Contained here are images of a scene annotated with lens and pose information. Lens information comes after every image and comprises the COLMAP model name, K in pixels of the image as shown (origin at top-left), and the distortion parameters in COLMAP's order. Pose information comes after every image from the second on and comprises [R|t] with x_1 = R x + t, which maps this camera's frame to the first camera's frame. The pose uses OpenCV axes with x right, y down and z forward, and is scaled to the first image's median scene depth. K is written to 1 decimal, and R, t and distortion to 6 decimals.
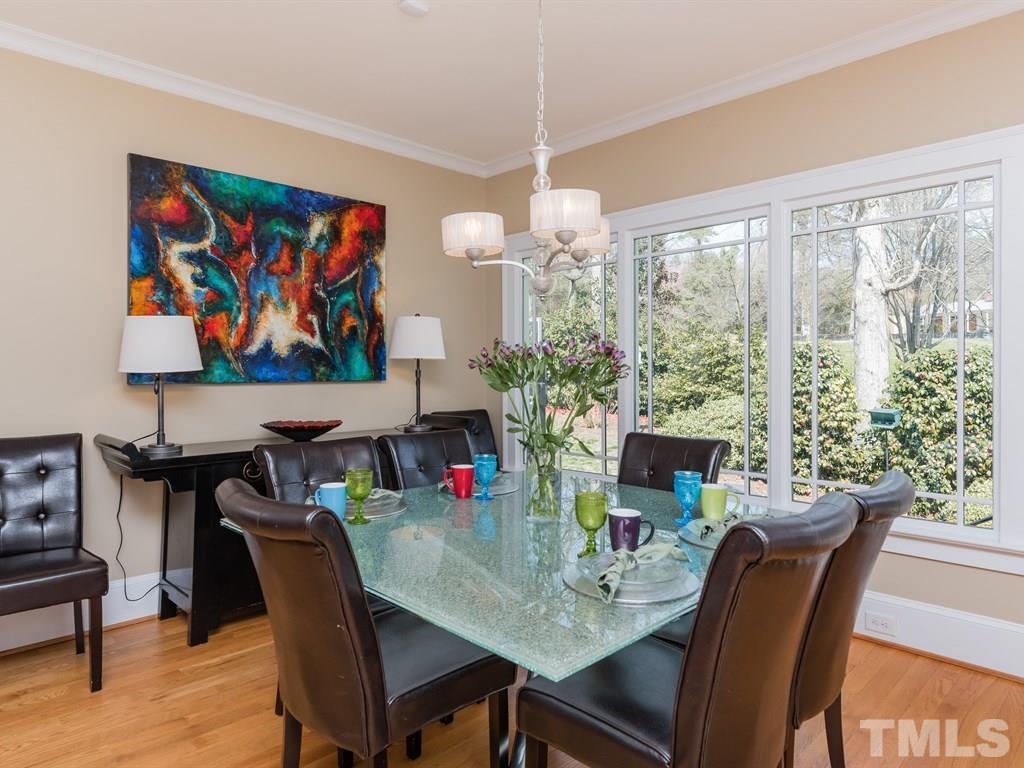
lens RADIAL K [[648.2, 0, 512.3], [0, 648.2, 377.5], [0, 0, 1]] dist [0.001628, 0.000593]
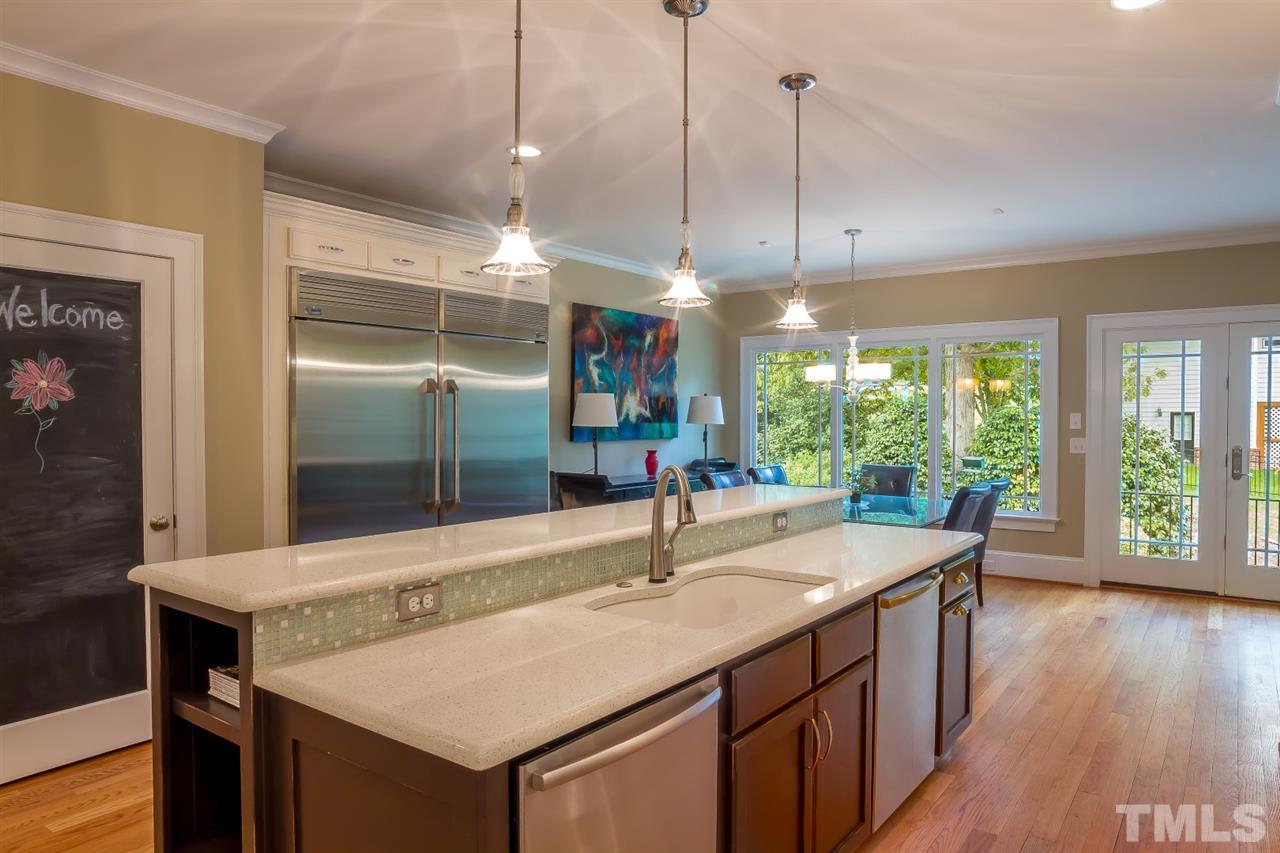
lens RADIAL K [[826.8, 0, 639.7], [0, 826.8, 427.1], [0, 0, 1]] dist [-0.002638, -0.001004]
pose [[0.987342, 0.001127, 0.158603, -0.670058], [-0.001739, 0.999992, 0.003723, -0.030739], [-0.158598, -0.003952, 0.987335, -0.987117]]
